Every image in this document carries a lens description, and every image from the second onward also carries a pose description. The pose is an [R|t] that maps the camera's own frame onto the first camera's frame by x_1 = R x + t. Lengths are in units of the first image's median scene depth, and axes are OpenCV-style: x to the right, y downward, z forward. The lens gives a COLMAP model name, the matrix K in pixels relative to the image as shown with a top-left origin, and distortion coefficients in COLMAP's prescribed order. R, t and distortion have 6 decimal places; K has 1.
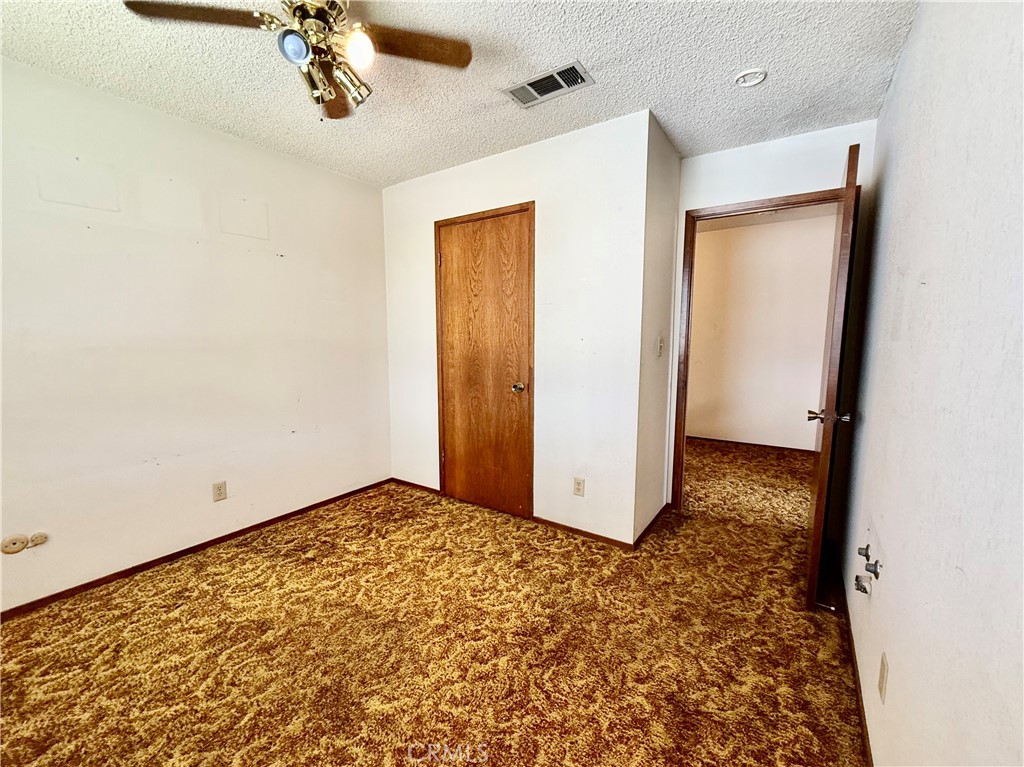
lens RADIAL K [[420.9, 0, 513.1], [0, 420.9, 380.6], [0, 0, 1]] dist [0.000492, -0.000051]
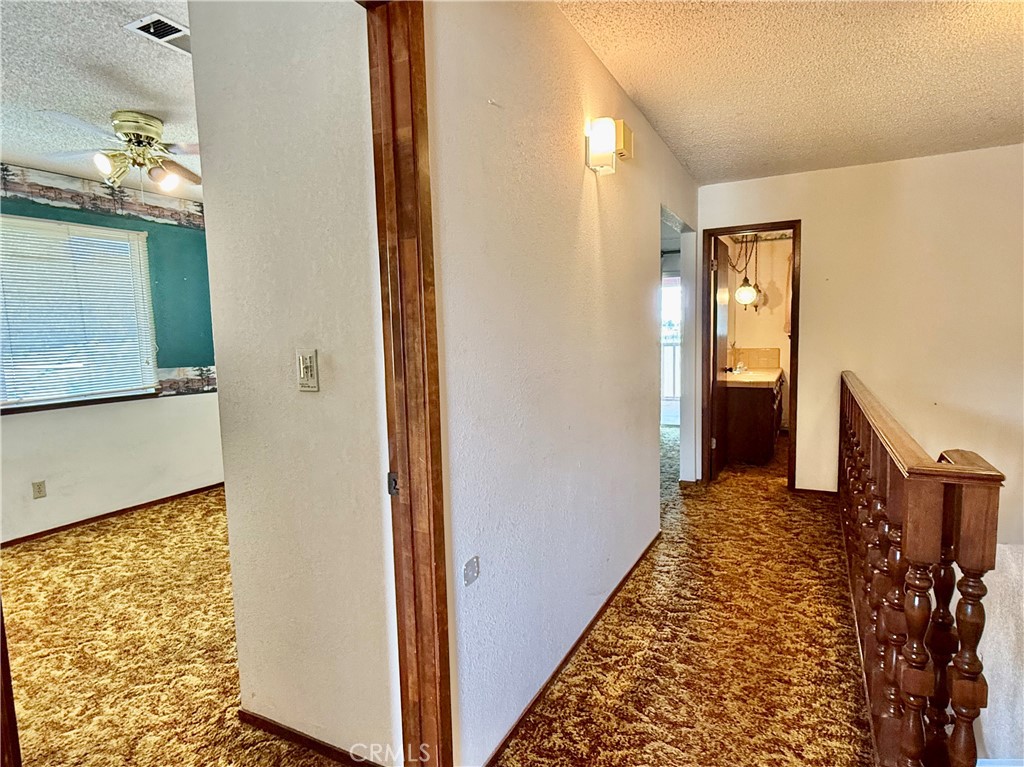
lens RADIAL K [[557.4, 0, 514.7], [0, 557.4, 386.7], [0, 0, 1]] dist [0.000706, -0.001301]
pose [[0.141004, 0.090208, -0.985891, 1.131958], [-0.088779, 0.992980, 0.078160, -0.153037], [0.986020, 0.076506, 0.148023, 1.317208]]
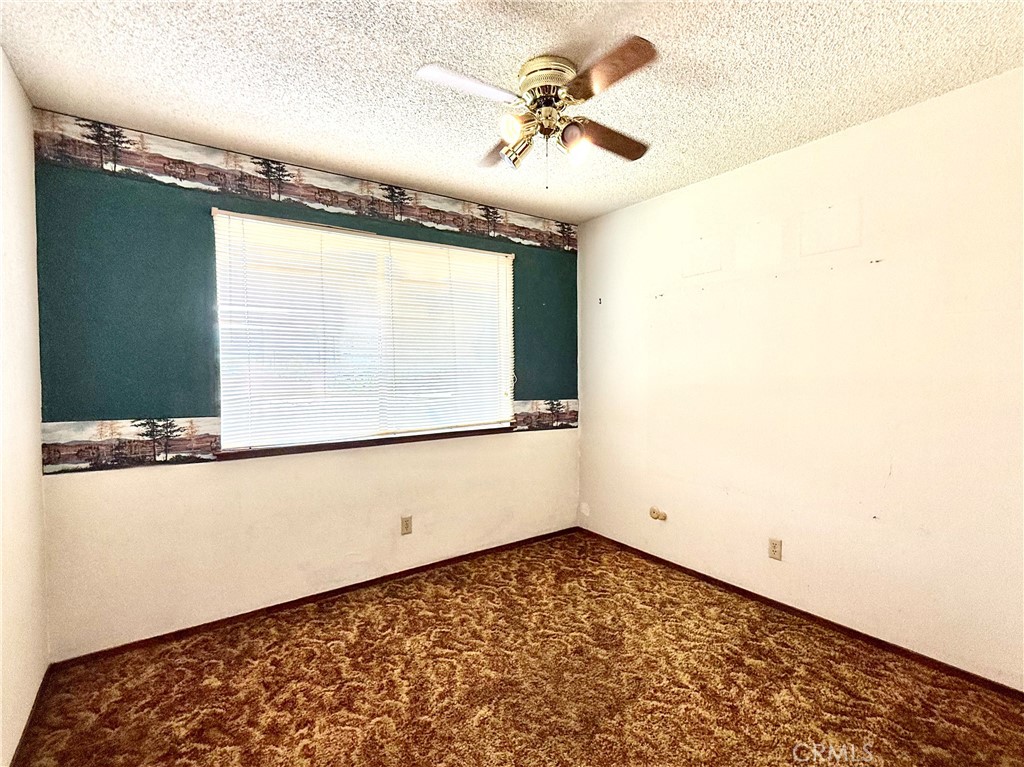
lens RADIAL K [[496.5, 0, 512.1], [0, 496.5, 384.9], [0, 0, 1]] dist [-0.000174, -0.000237]
pose [[-0.345118, 0.025794, -0.938205, 0.534087], [-0.099050, 0.993039, 0.063736, -0.105483], [0.933318, 0.114926, -0.340161, 0.905565]]
